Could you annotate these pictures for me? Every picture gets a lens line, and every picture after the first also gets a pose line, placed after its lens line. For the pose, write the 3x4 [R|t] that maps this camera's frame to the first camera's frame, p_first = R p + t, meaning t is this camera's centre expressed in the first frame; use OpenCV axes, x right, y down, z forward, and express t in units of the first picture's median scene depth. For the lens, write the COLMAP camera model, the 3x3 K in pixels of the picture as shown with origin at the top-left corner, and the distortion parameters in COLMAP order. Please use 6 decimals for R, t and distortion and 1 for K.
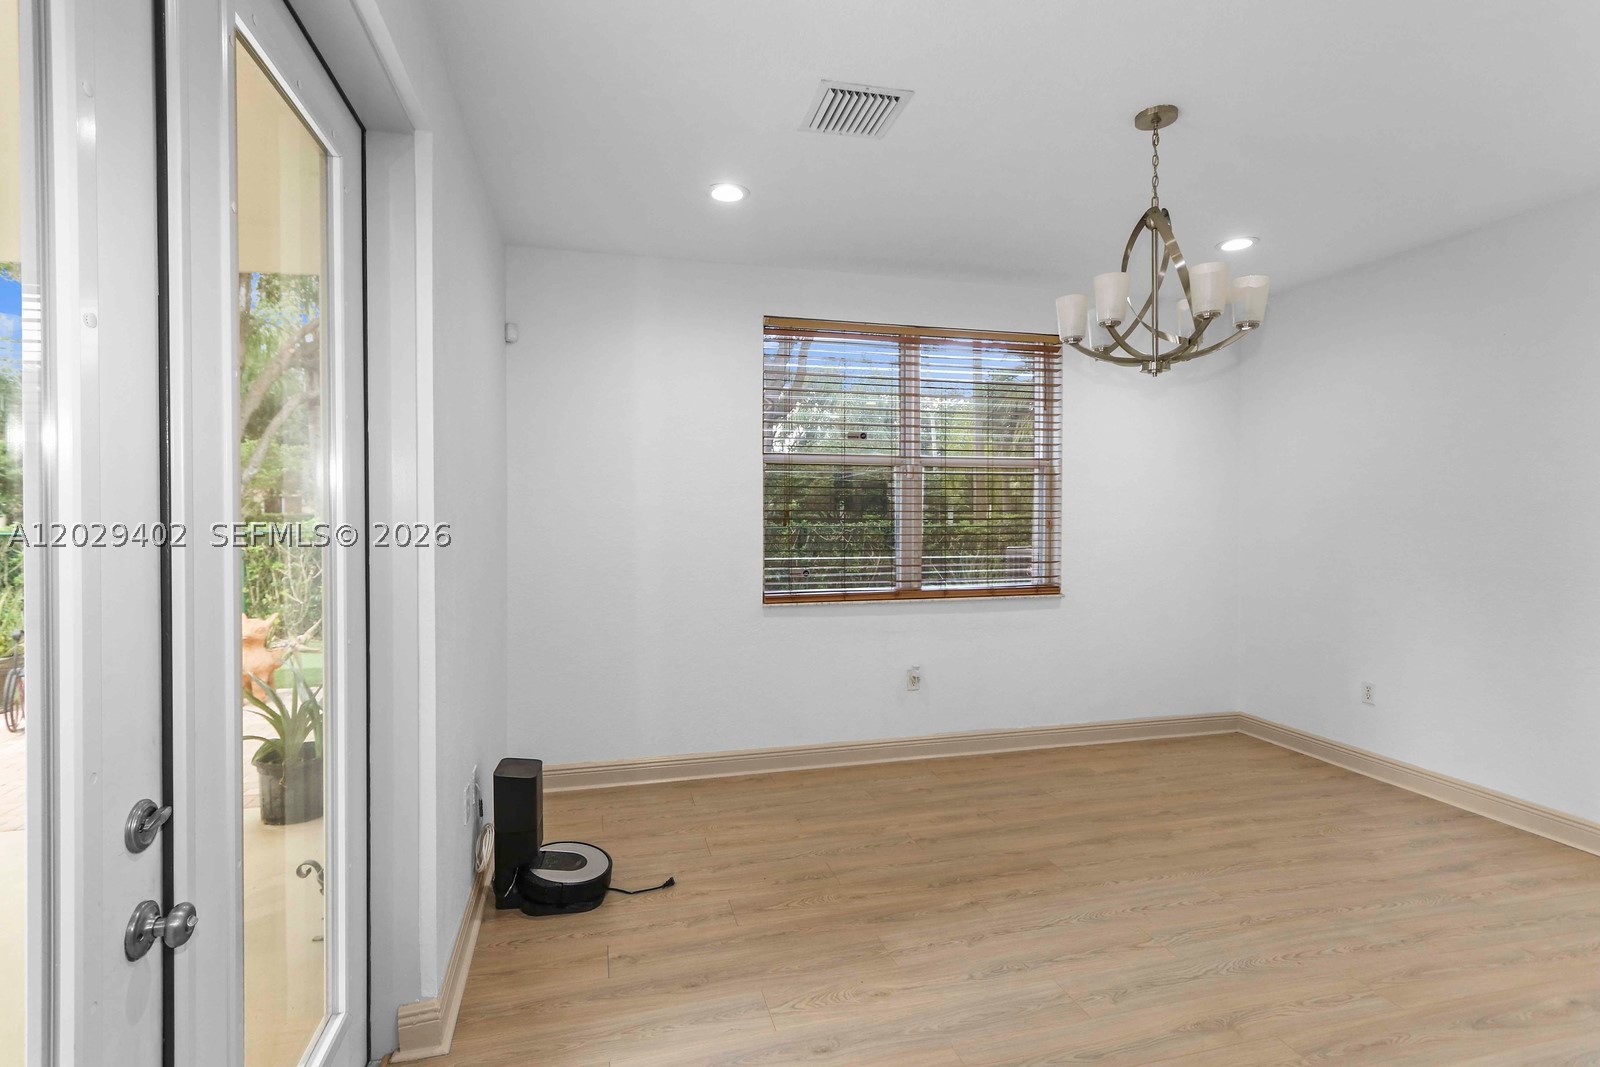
lens RADIAL K [[747.4, 0, 778.5], [0, 747.4, 515.0], [0, 0, 1]] dist [0.003358, 0.001218]
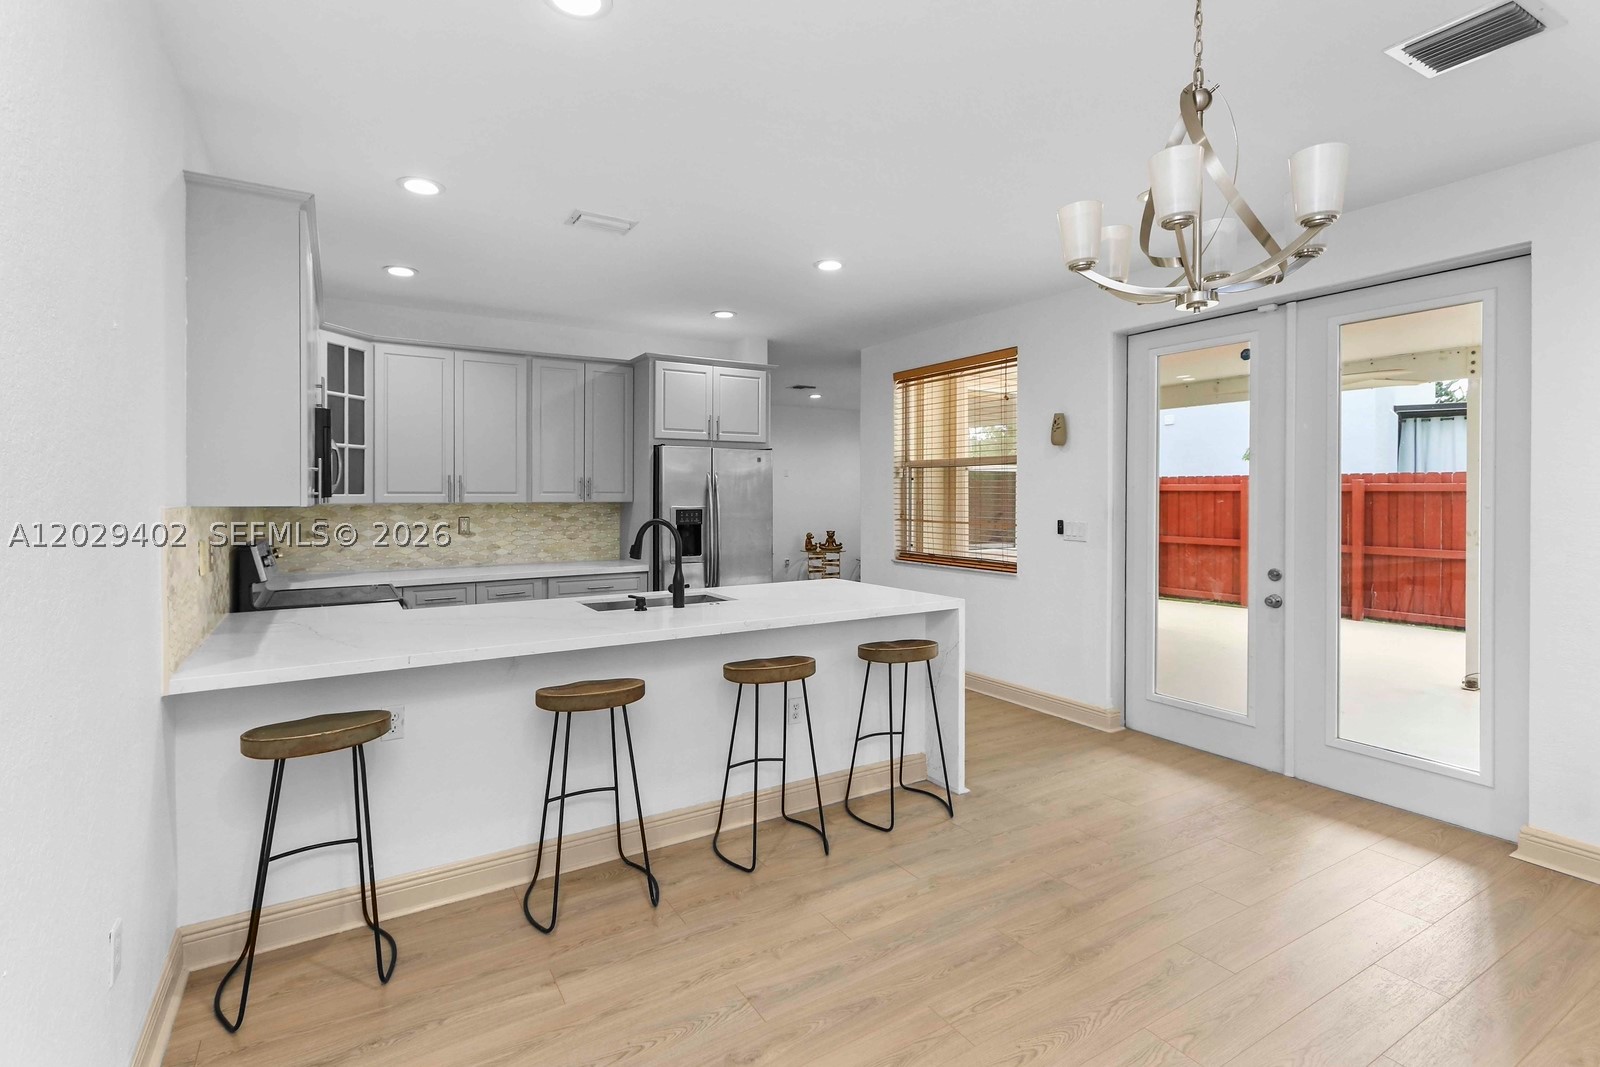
lens RADIAL K [[758.9, 0, 773.5], [0, 758.9, 511.5], [0, 0, 1]] dist [0.005906, 0.000994]
pose [[-0.958357, 0.009838, -0.285404, 1.019359], [0.001113, 0.999528, 0.030716, -0.016485], [0.285571, 0.029119, -0.957915, 1.467502]]
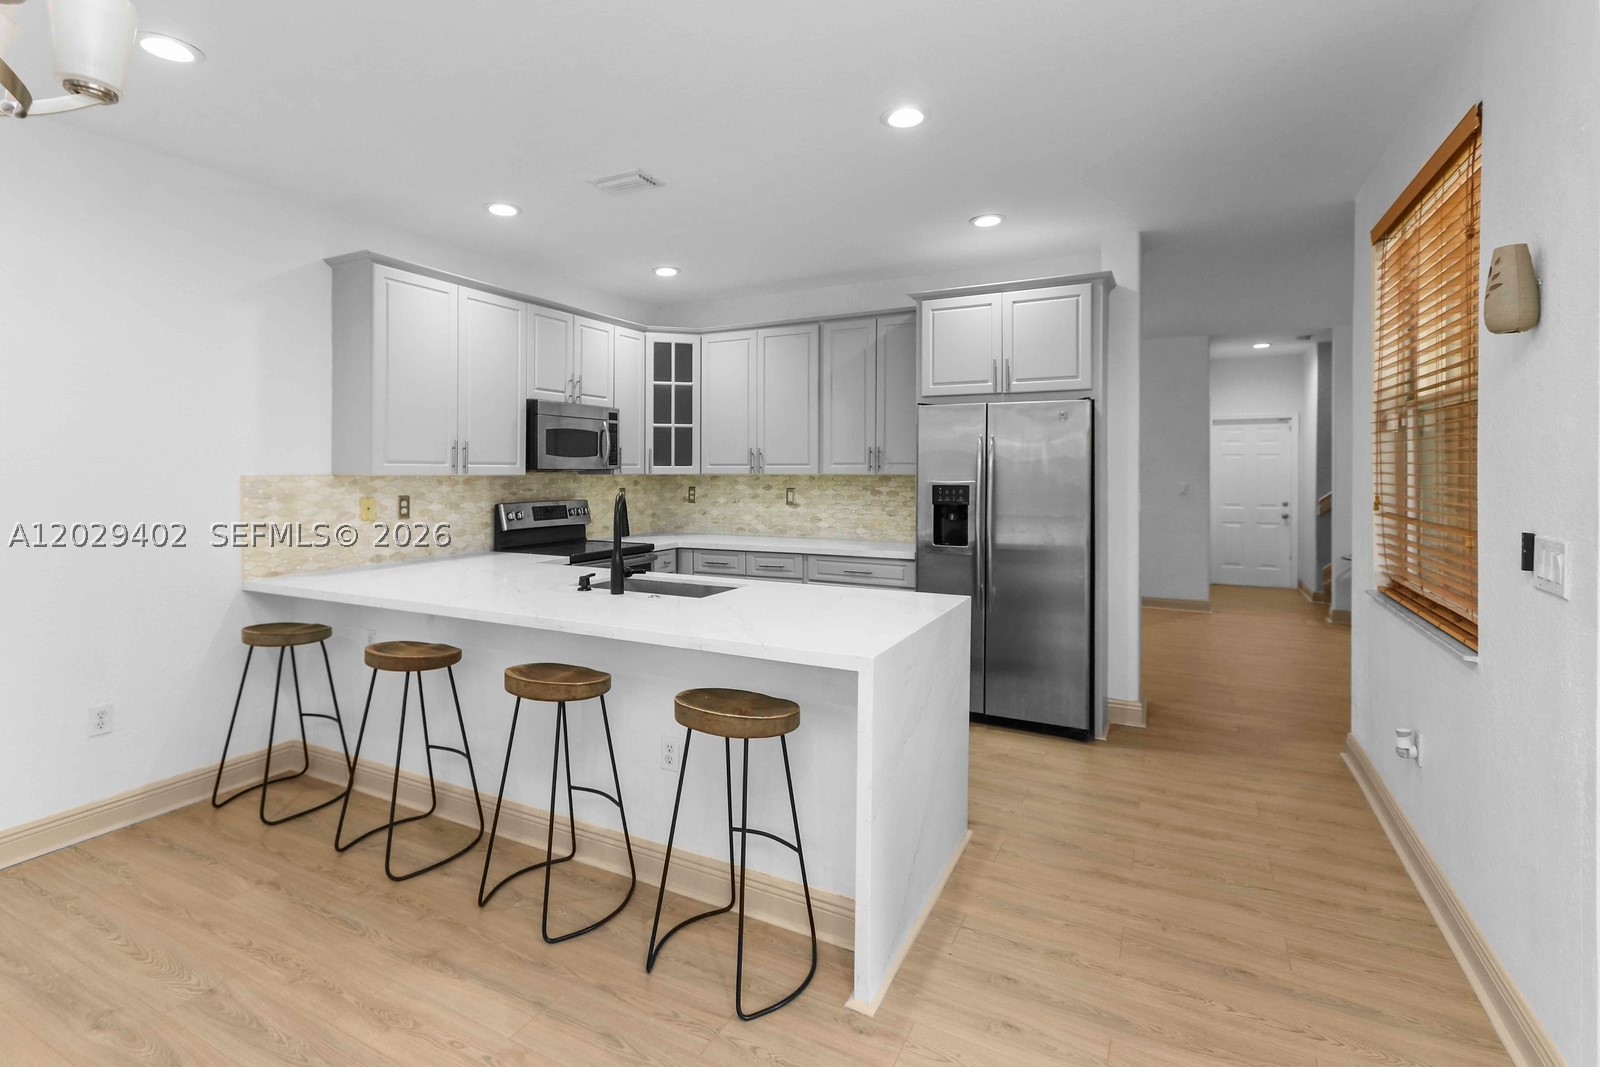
lens RADIAL K [[759.3, 0, 766.4], [0, 759.3, 477.7], [0, 0, 1]] dist [0.001785, 0.001224]
pose [[-0.733651, -0.004779, 0.679509, -0.102848], [0.009080, 0.999817, 0.016834, -0.005514], [-0.679465, 0.018520, -0.733474, 0.886275]]
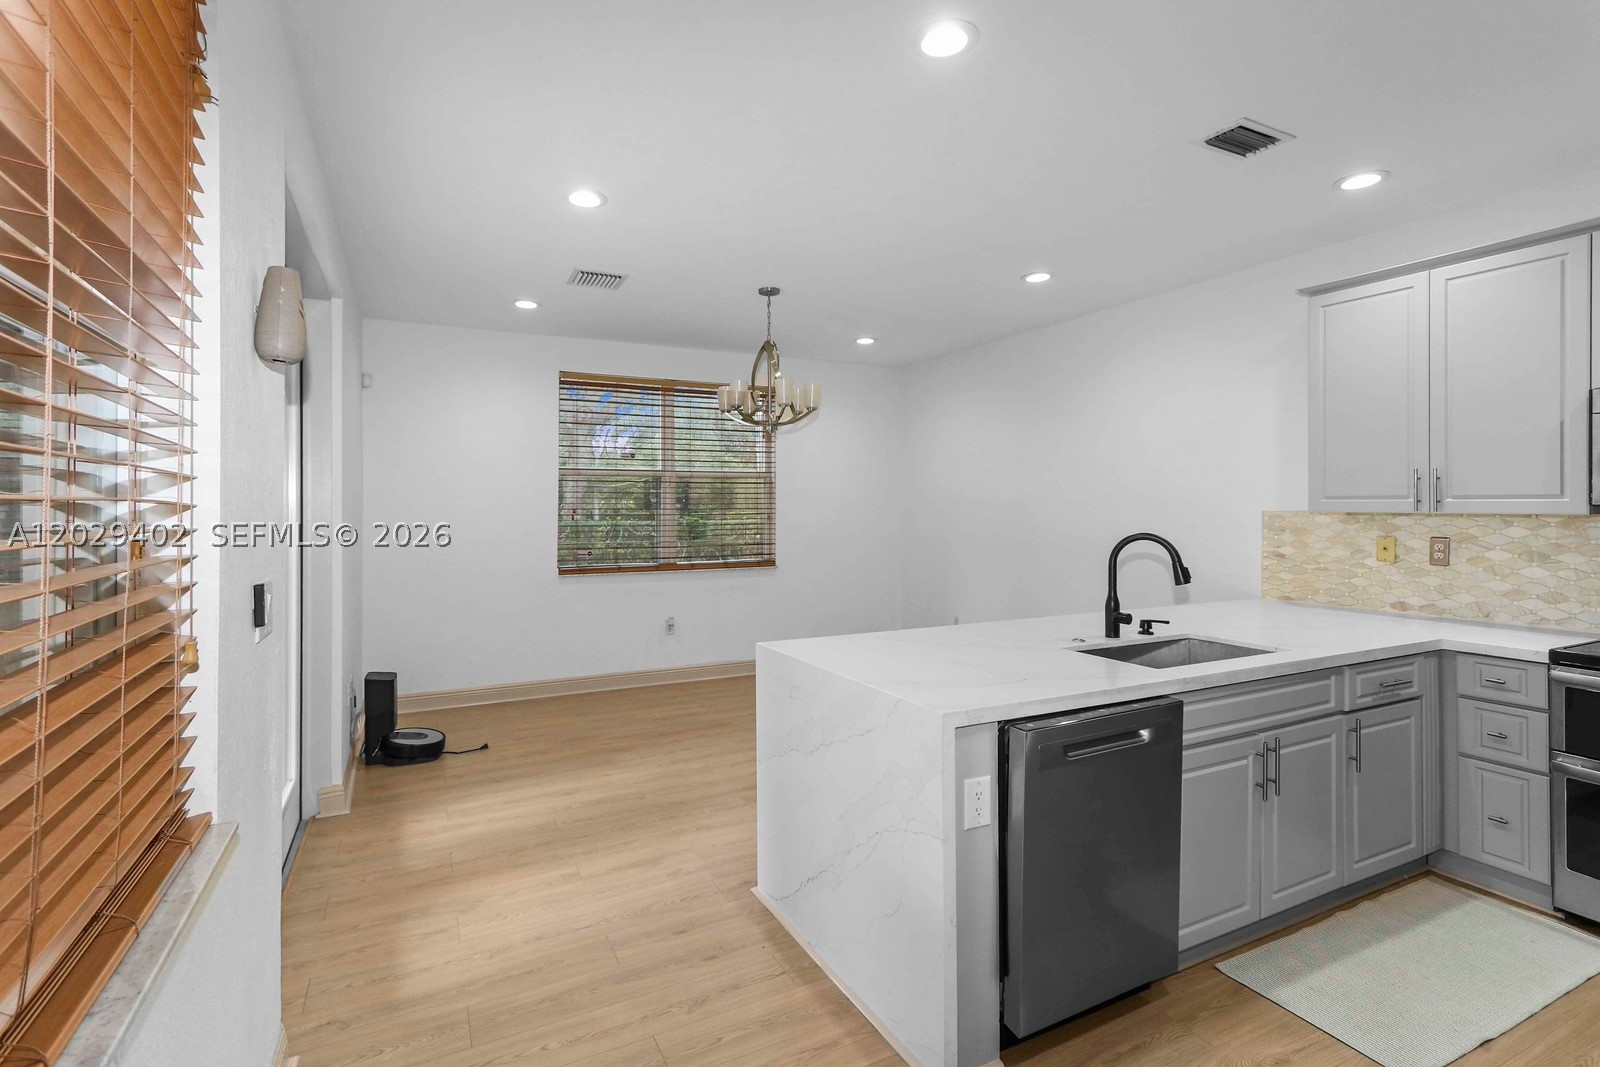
lens RADIAL K [[757.9, 0, 783.2], [0, 757.9, 502.8], [0, 0, 1]] dist [0.003238, 0.000592]
pose [[0.977550, -0.000389, 0.210705, 0.136393], [0.003361, 0.999900, -0.013750, 0.006260], [-0.210679, 0.014149, 0.977453, -0.721410]]
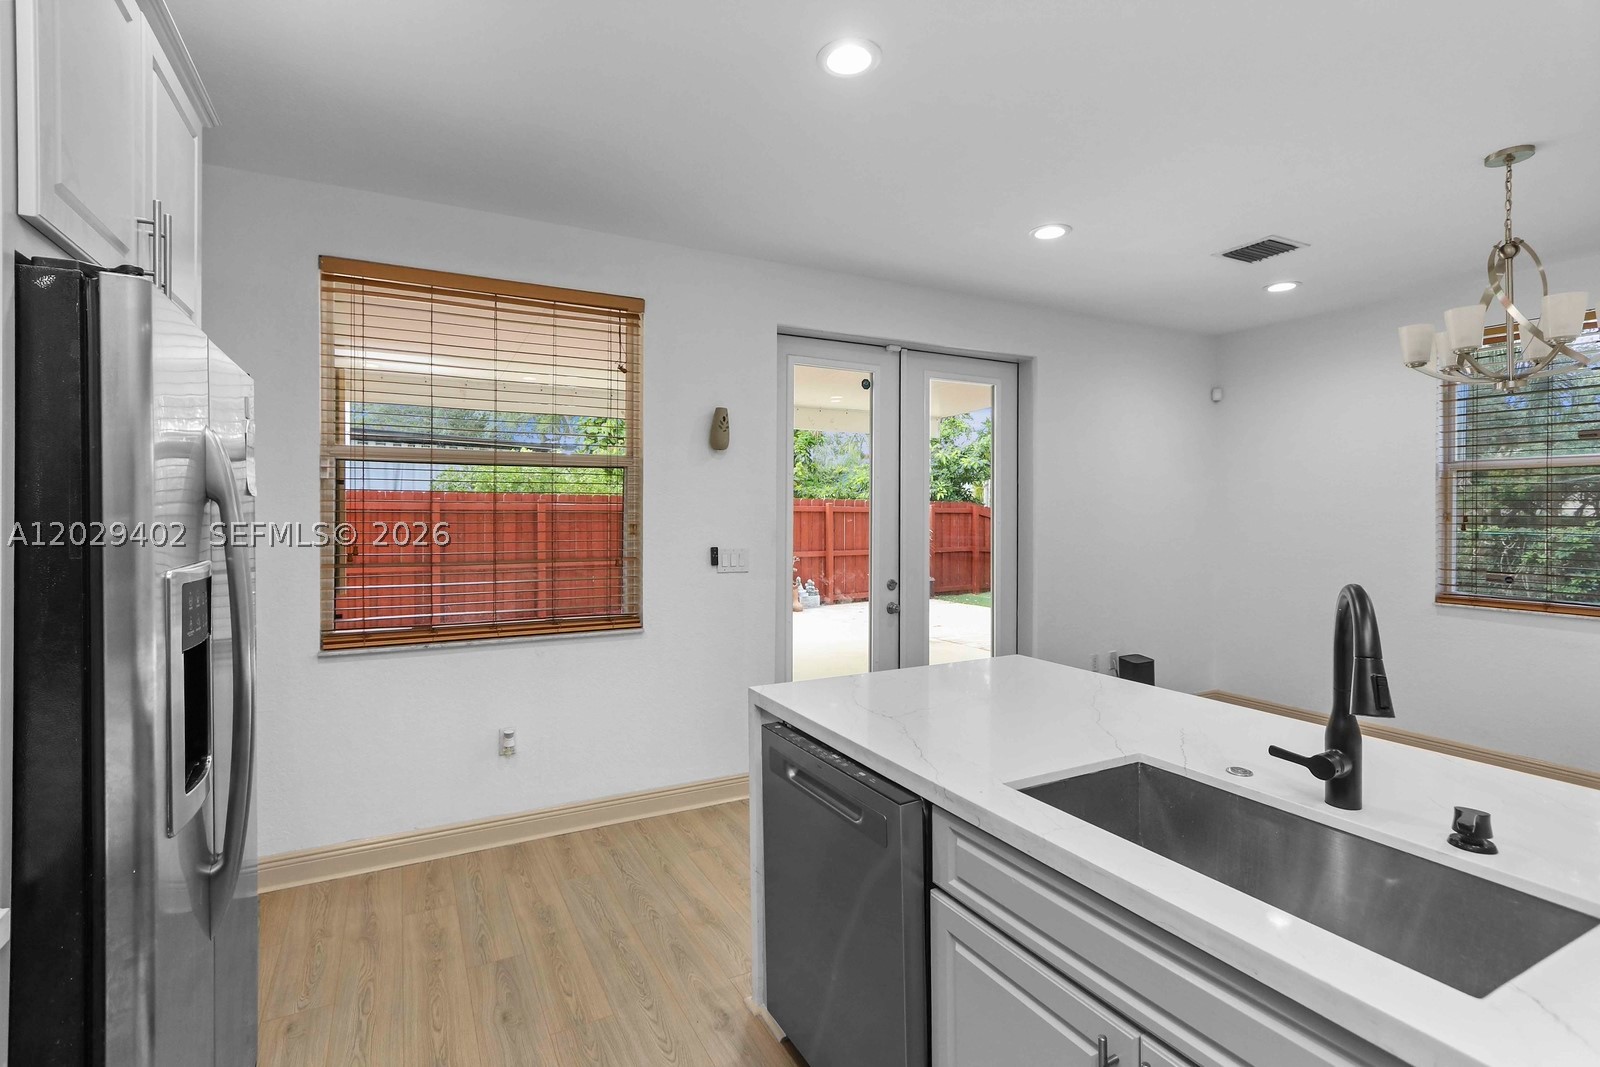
lens RADIAL K [[747.4, 0, 778.5], [0, 747.4, 515.0], [0, 0, 1]] dist [0.003358, 0.001218]
pose [[0.224644, 0.006693, -0.974418, 1.204215], [-0.008118, 0.999955, 0.004997, -0.006385], [0.974407, 0.006788, 0.224688, -0.244070]]
